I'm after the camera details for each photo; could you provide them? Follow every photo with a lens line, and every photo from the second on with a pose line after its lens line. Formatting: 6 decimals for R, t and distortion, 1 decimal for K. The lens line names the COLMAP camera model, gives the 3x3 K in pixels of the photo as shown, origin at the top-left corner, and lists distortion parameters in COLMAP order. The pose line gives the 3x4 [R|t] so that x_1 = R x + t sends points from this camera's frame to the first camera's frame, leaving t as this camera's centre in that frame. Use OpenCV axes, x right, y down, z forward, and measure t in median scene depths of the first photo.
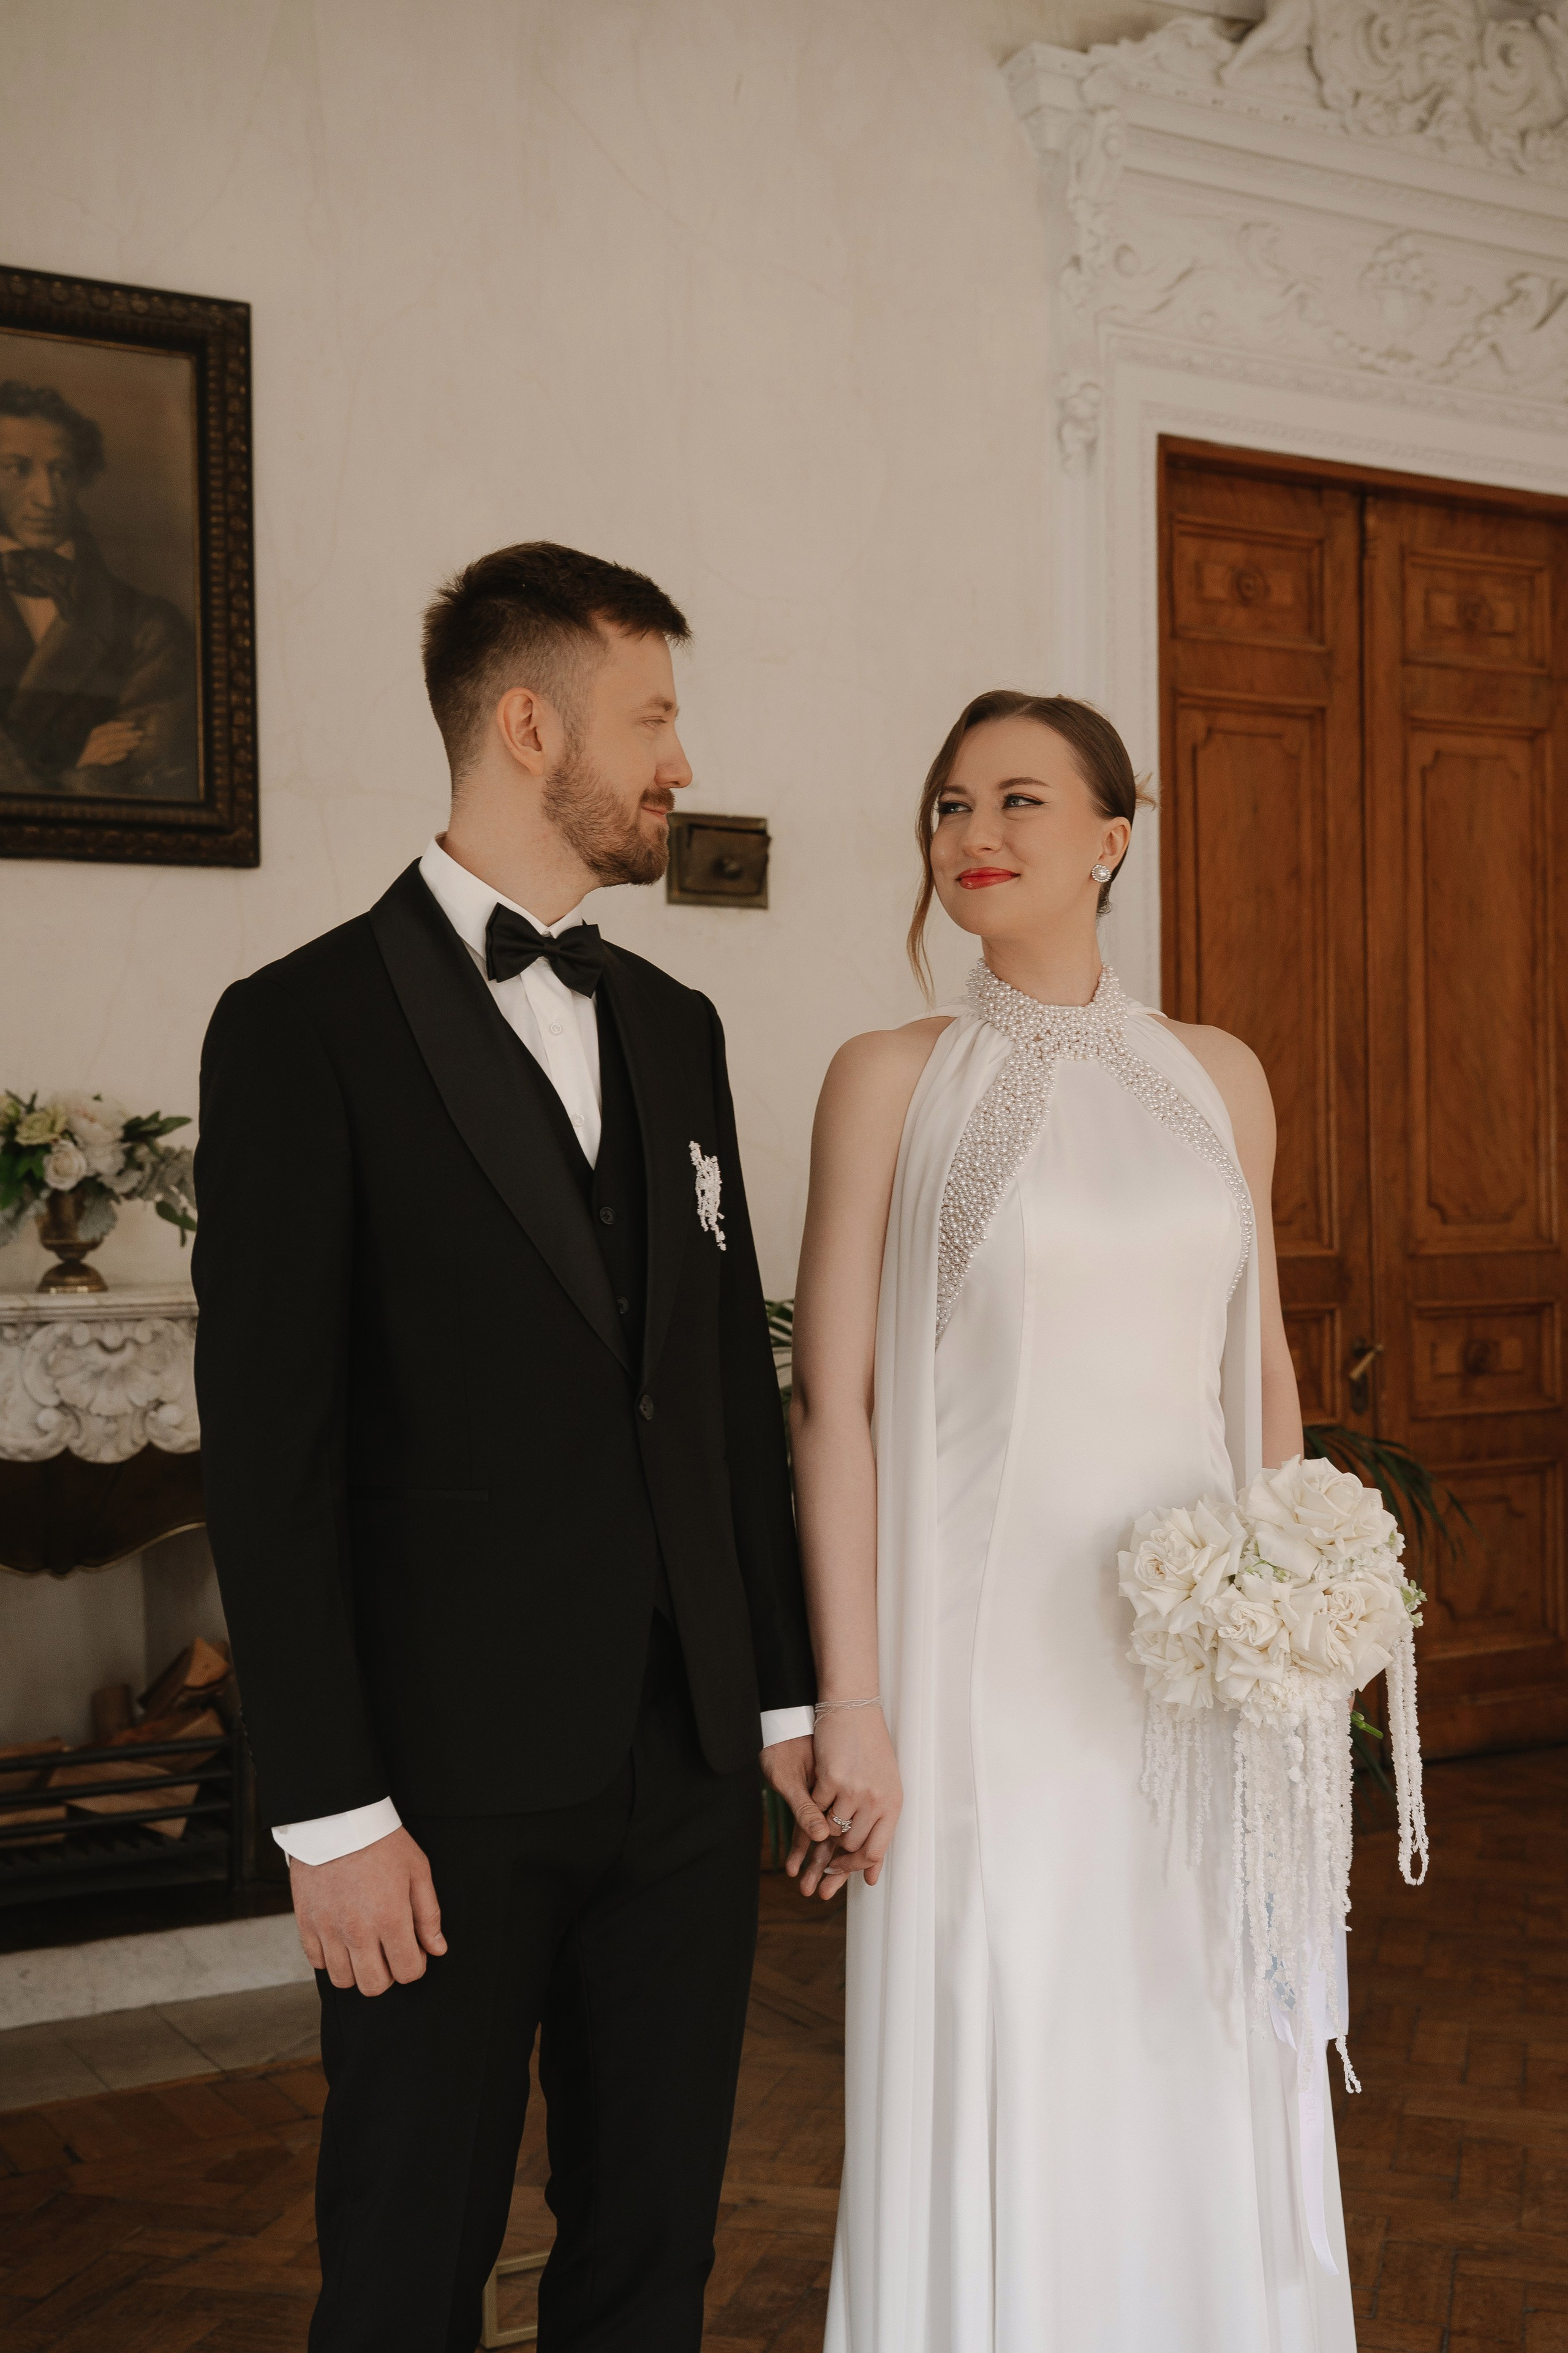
lens RADIAL K [[2815.0, 0, 869.2], [0, 2815.0, 1226.4], [0, 0, 1]] dist [0.071370, 0.000000]
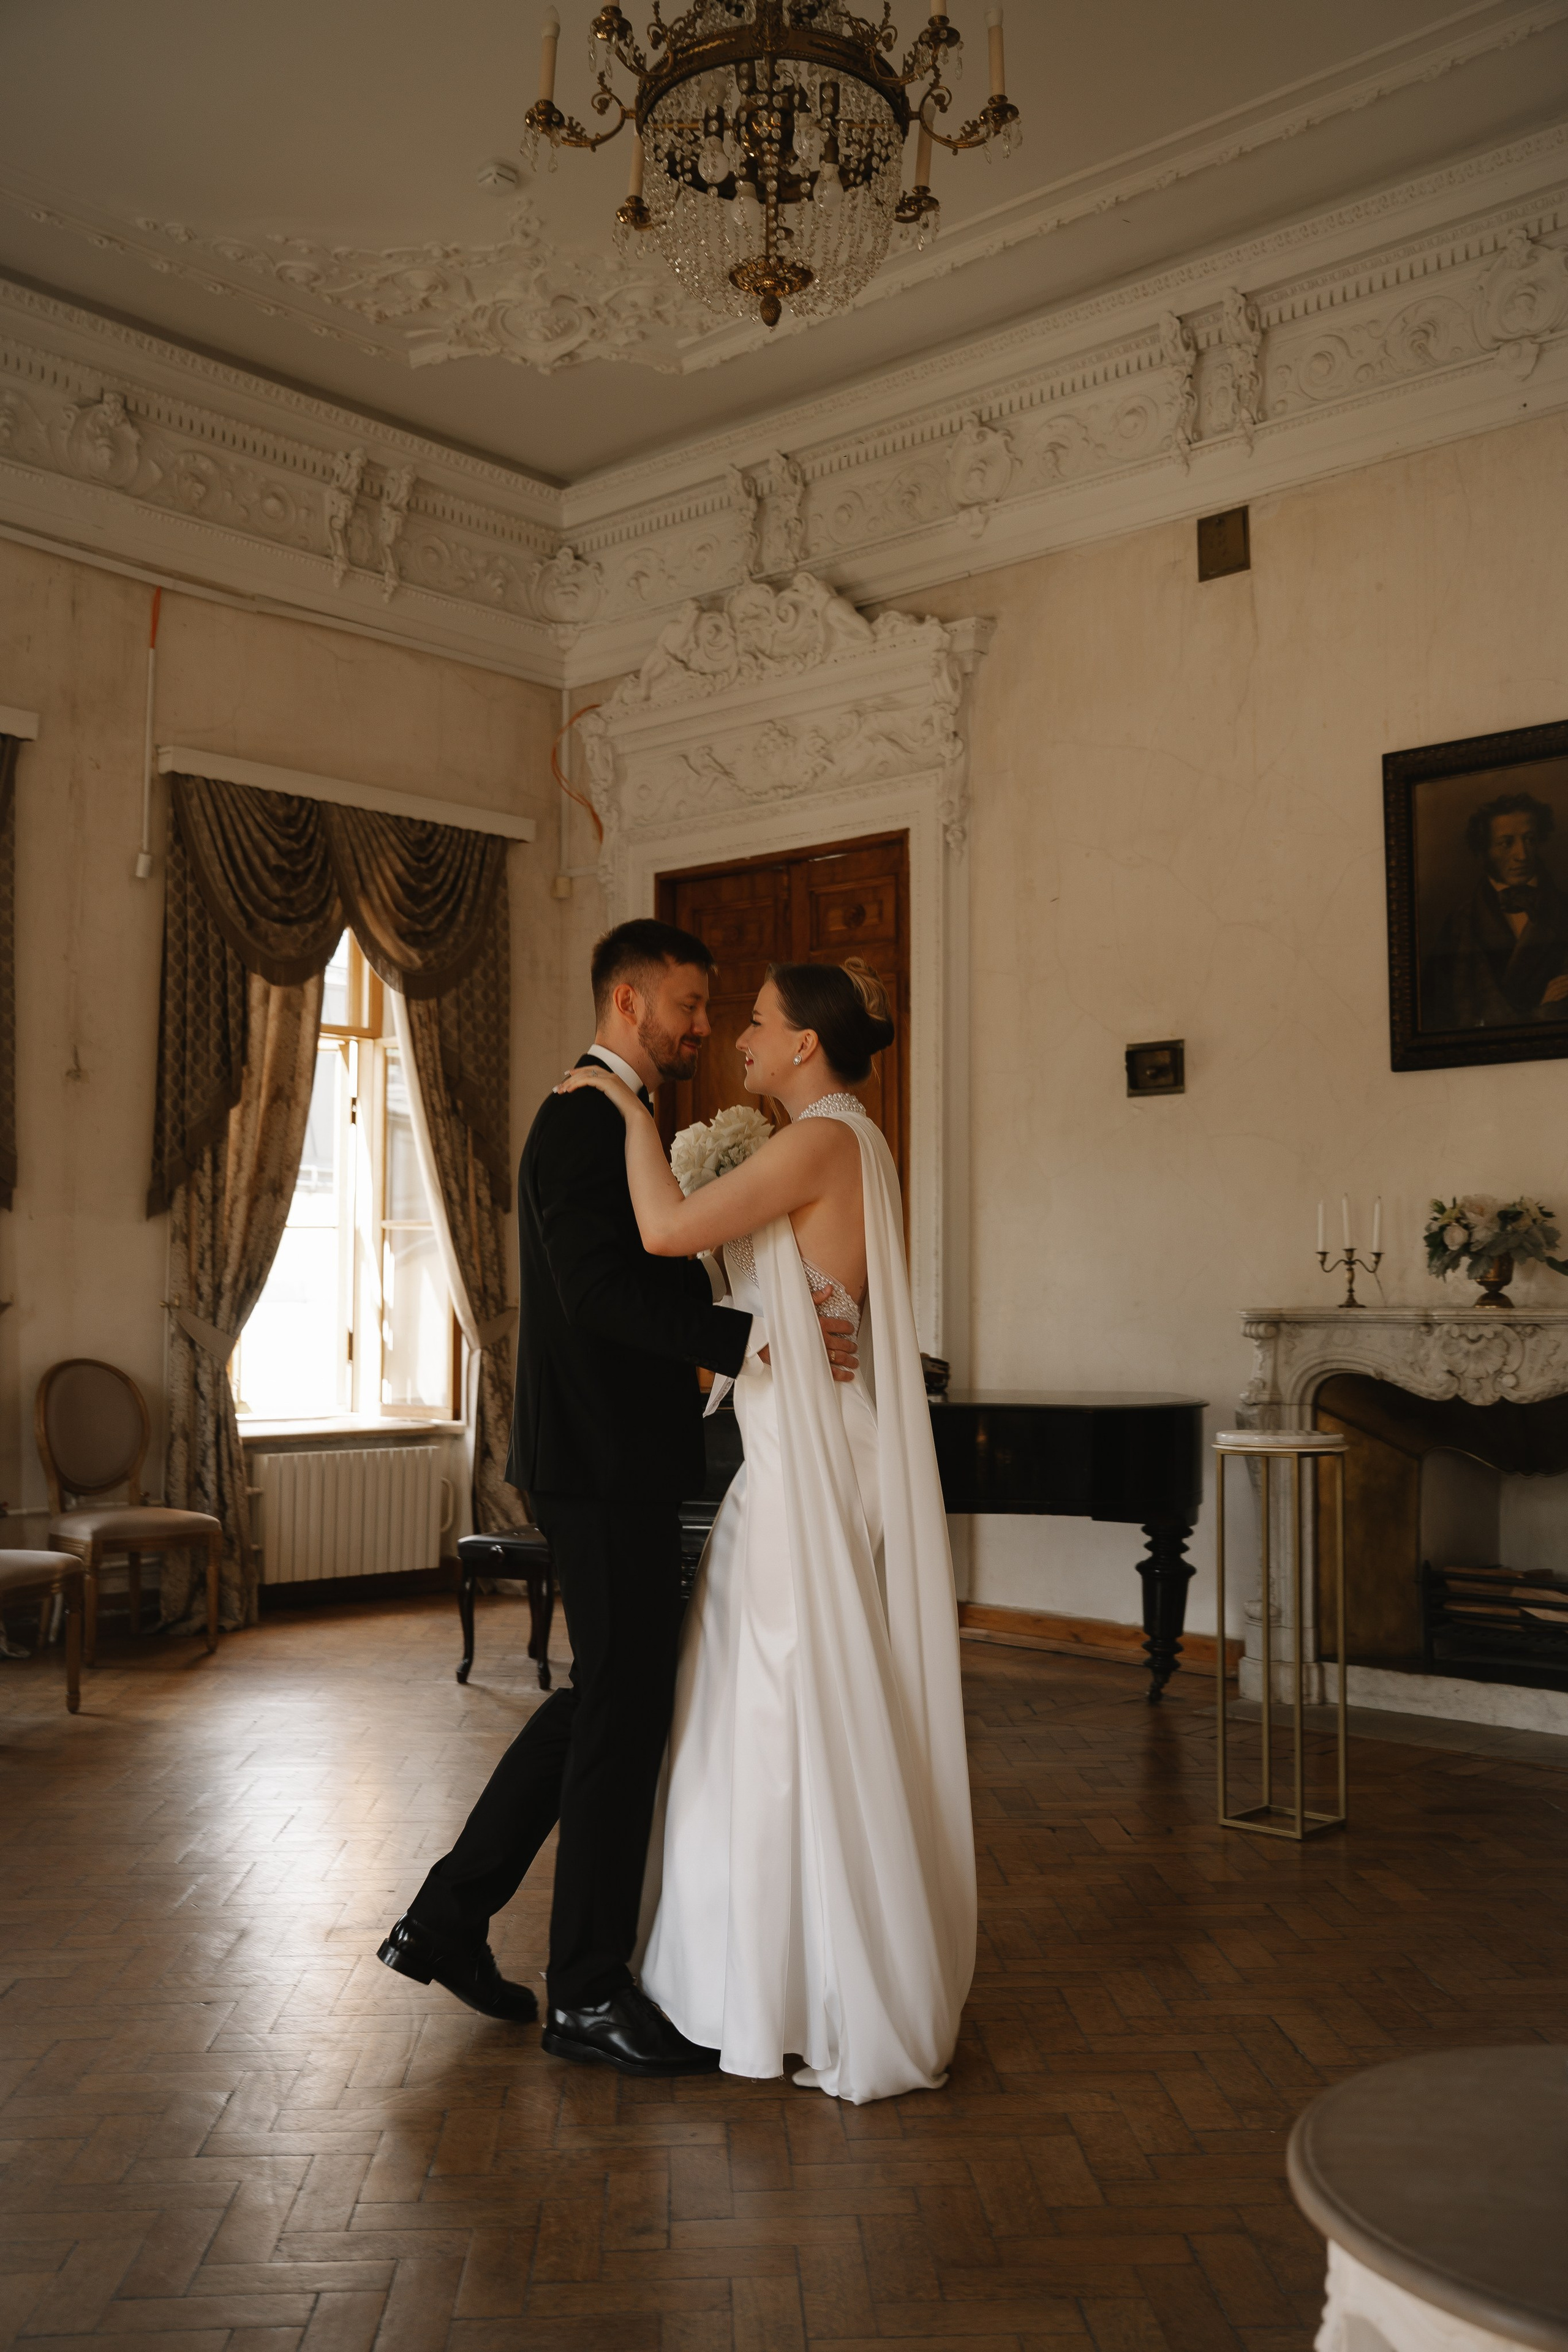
lens RADIAL K [[2290.3, 0, 774.3], [0, 2290.3, 1180.2], [0, 0, 1]] dist [-0.010204, 0.000000]
pose [[0.309830, -0.034040, -0.950182, 0.885253], [-0.019060, 0.998936, -0.042001, 0.011115], [0.950601, 0.031124, 0.308852, 0.133209]]
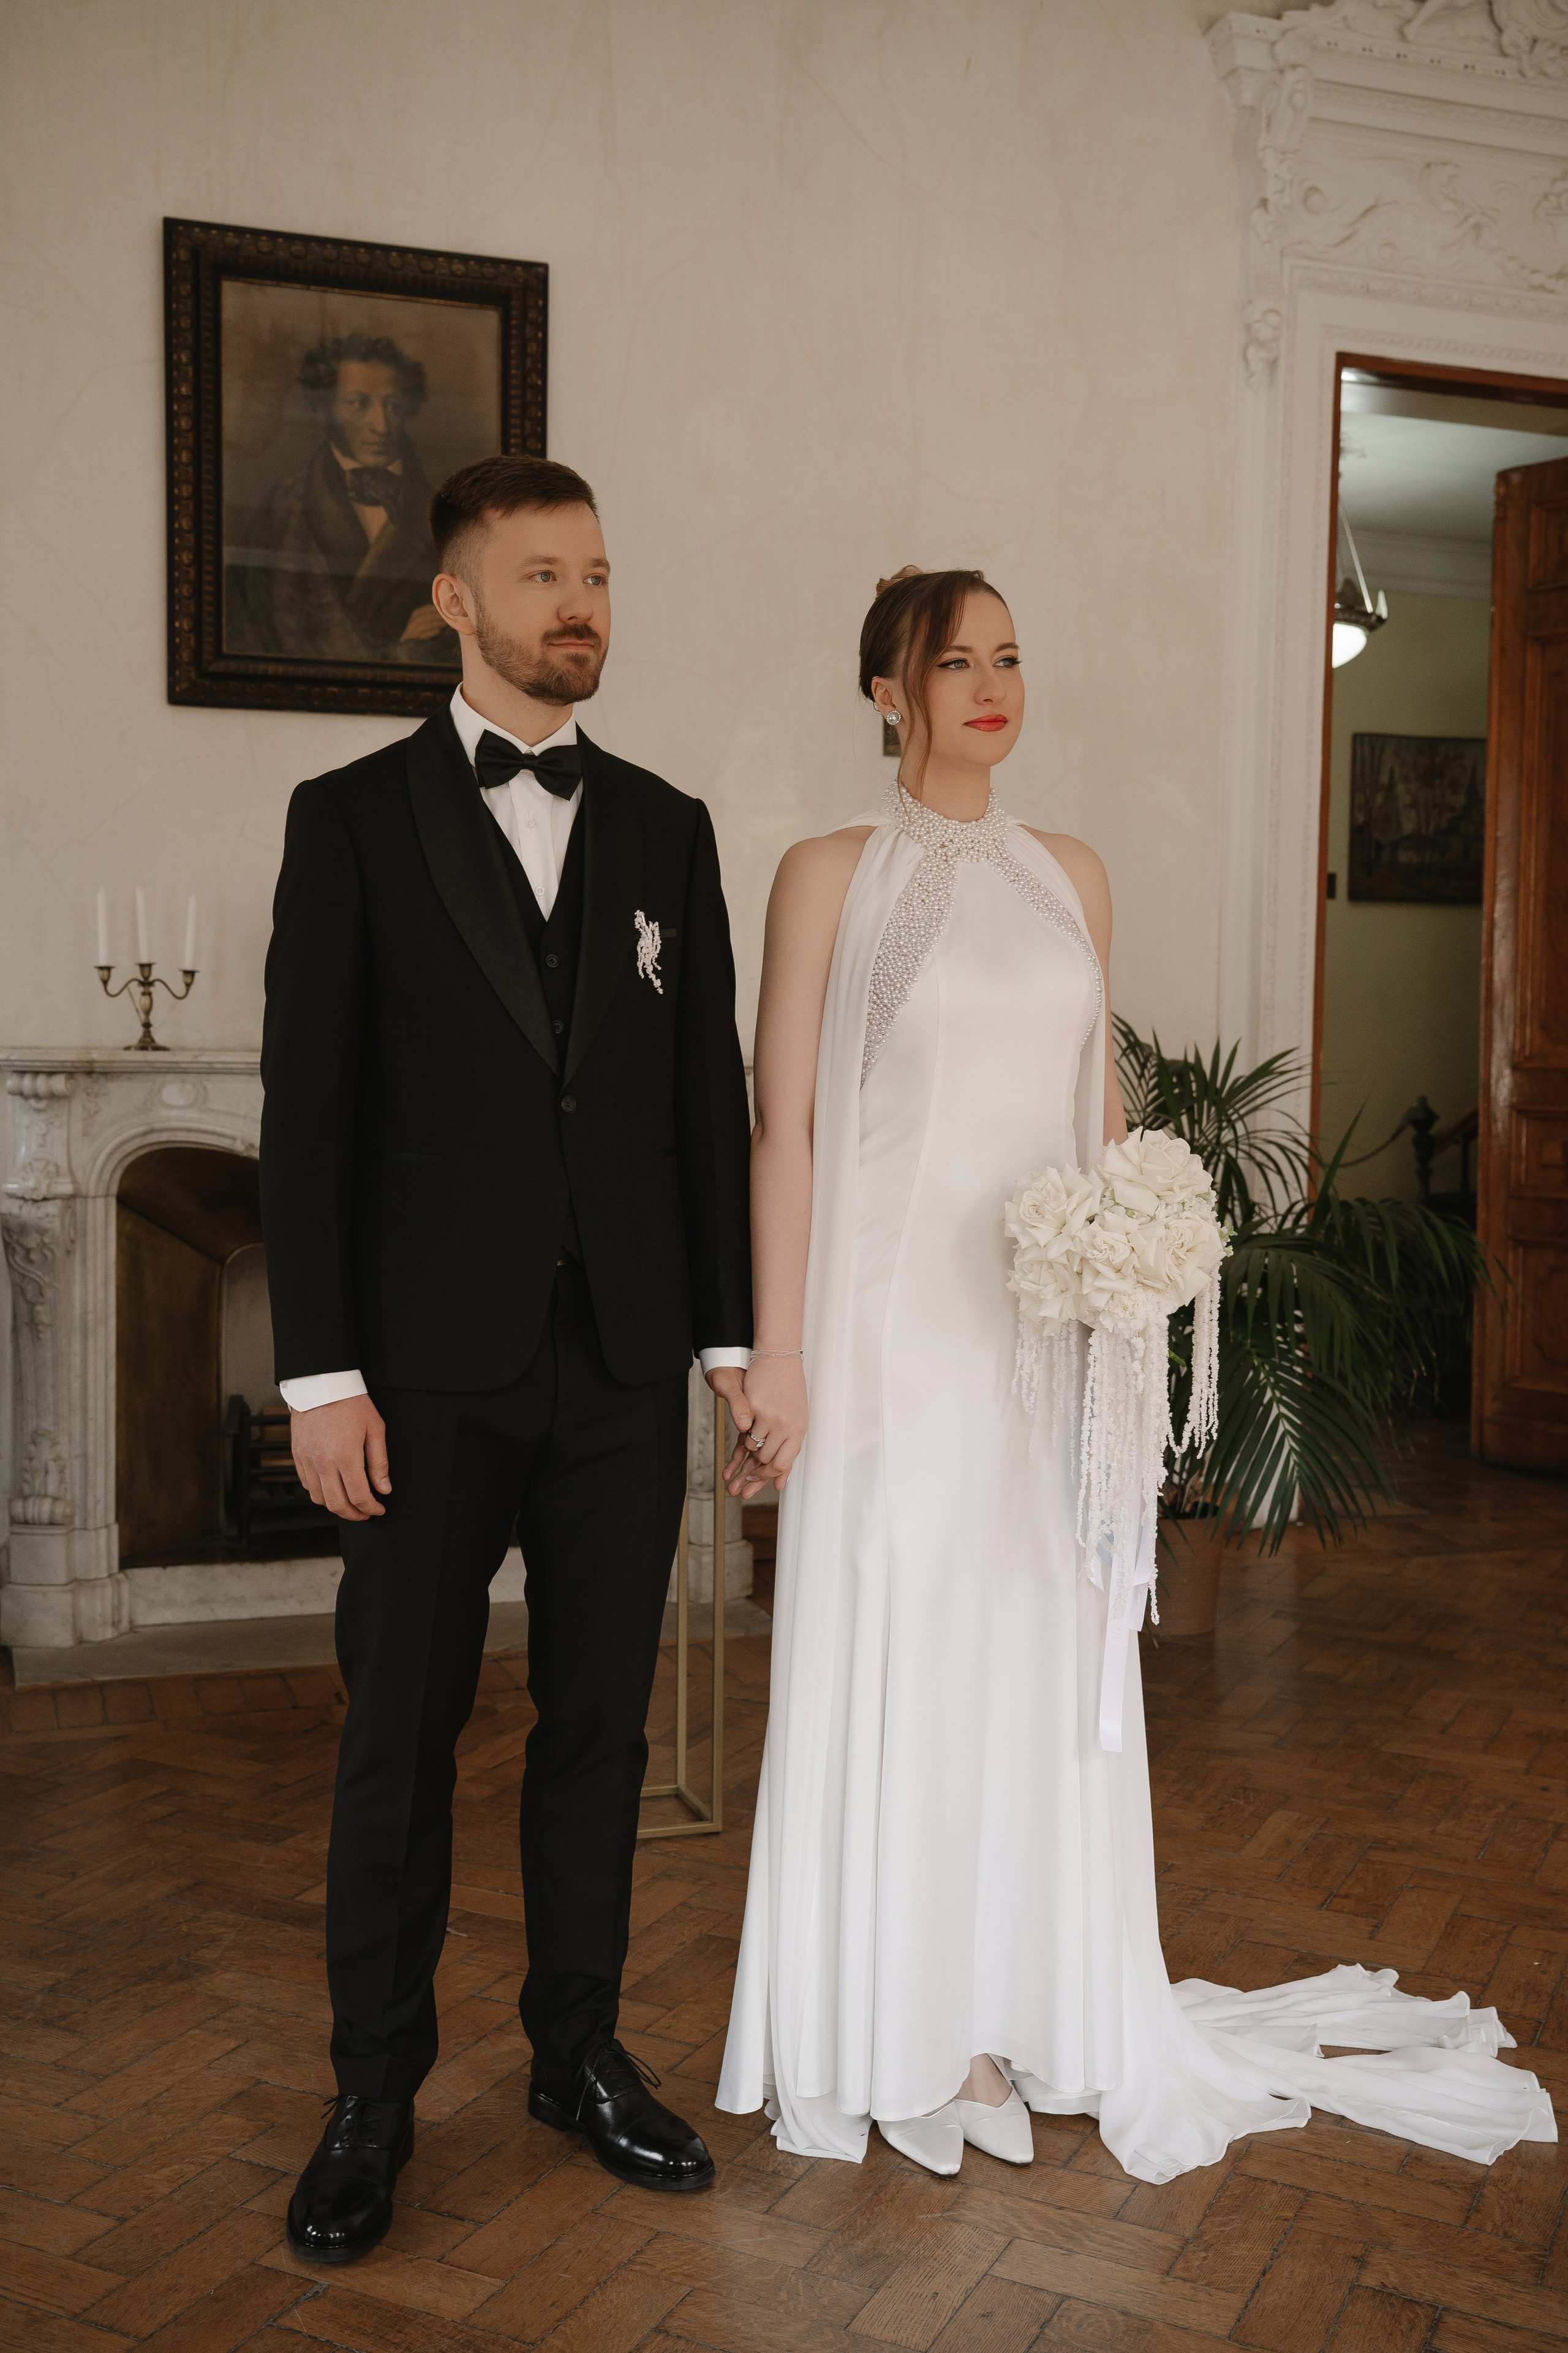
lens RADIAL K [[2452.4, 0, 846.2], [0, 2452.4, 1176.6], [0, 0, 1]] dist [0.080856, 0.000000]
pose [[0.985053, 0.037339, -0.168154, 0.111390], [-0.029330, 0.998325, 0.049863, 0.016348], [0.169734, -0.044186, 0.984499, -0.065006]]
